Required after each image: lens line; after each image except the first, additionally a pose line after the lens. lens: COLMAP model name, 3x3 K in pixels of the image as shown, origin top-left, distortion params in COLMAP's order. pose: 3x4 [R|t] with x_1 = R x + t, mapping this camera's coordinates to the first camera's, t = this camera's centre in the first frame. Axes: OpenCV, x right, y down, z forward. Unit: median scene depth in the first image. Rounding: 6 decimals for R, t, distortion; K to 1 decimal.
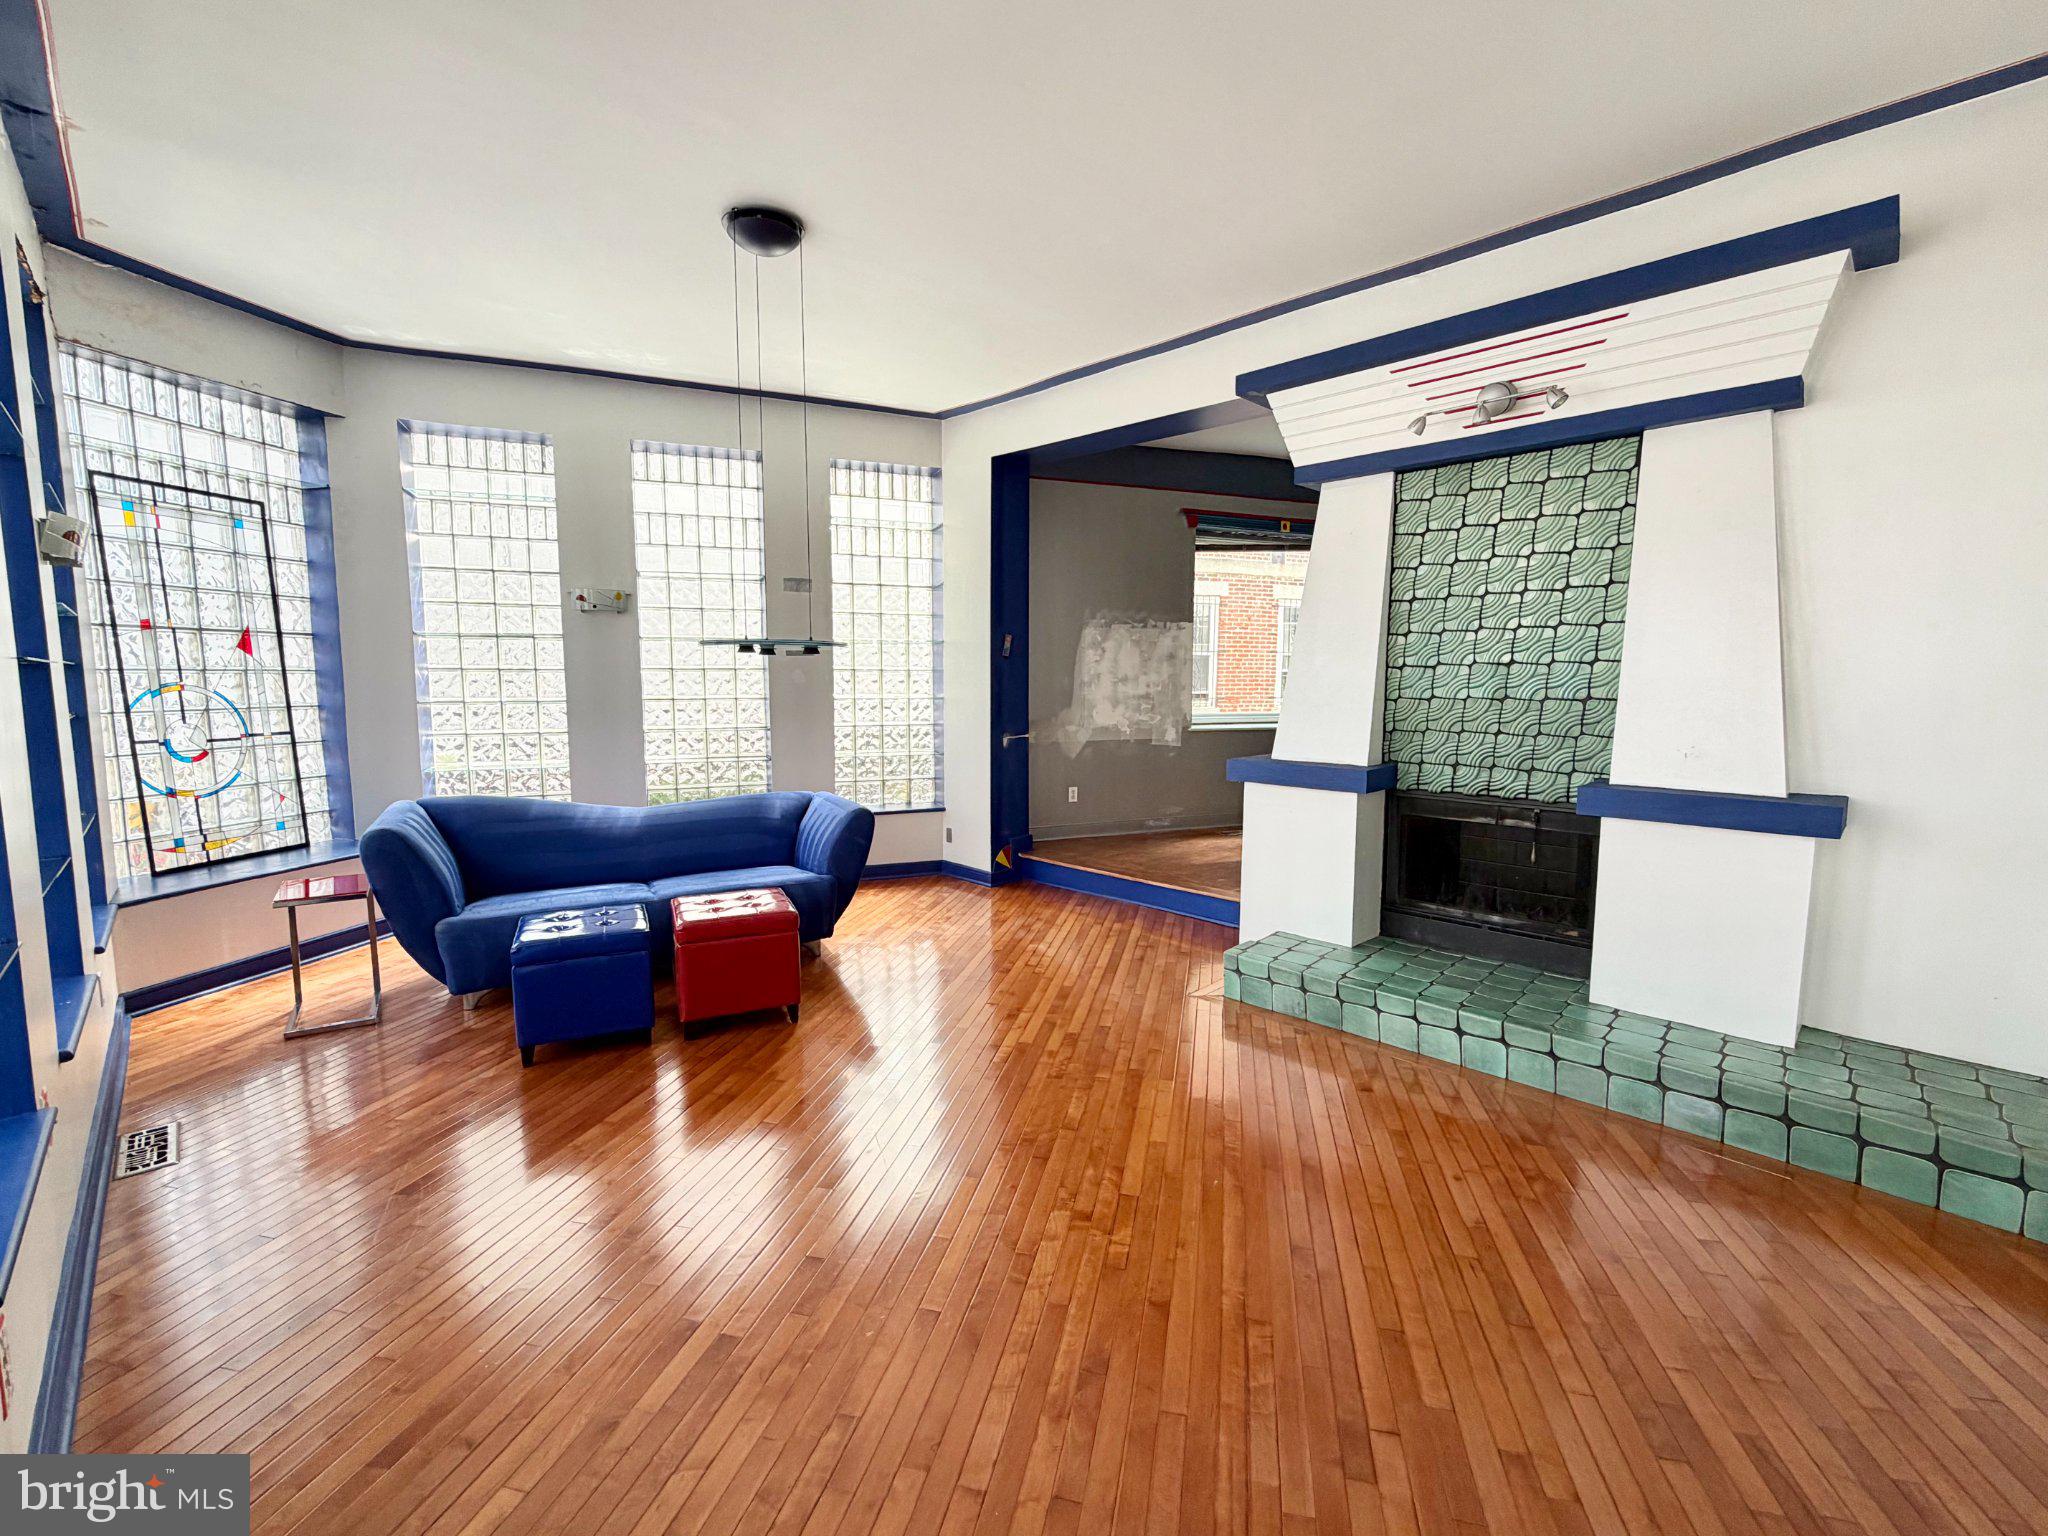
lens RADIAL K [[885.5, 0, 1027.2], [0, 885.5, 768.6], [0, 0, 1]] dist [0.006178, 0.001570]
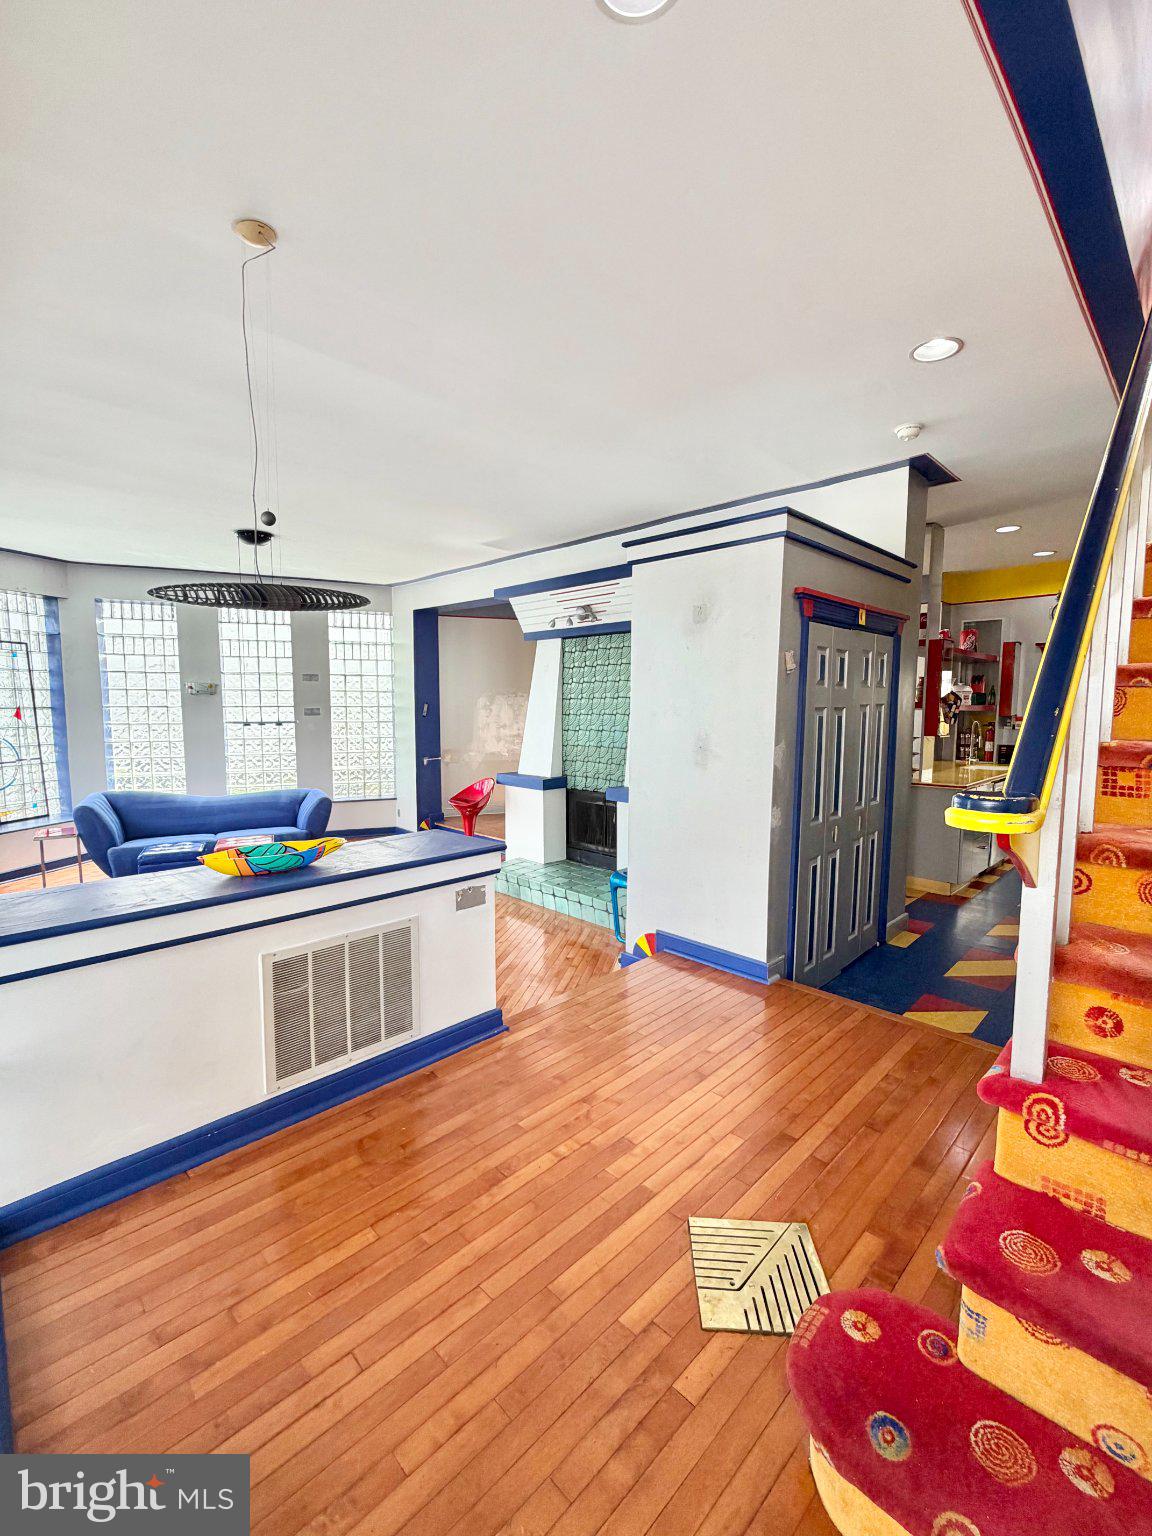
lens RADIAL K [[664.1, 0, 572.6], [0, 664.1, 771.2], [0, 0, 1]] dist [0.006178, 0.001570]
pose [[0.999929, 0.002505, -0.011607, 0.366453], [-0.002518, 0.999996, -0.001082, -0.012959], [0.011604, 0.001111, 0.999932, -0.460748]]
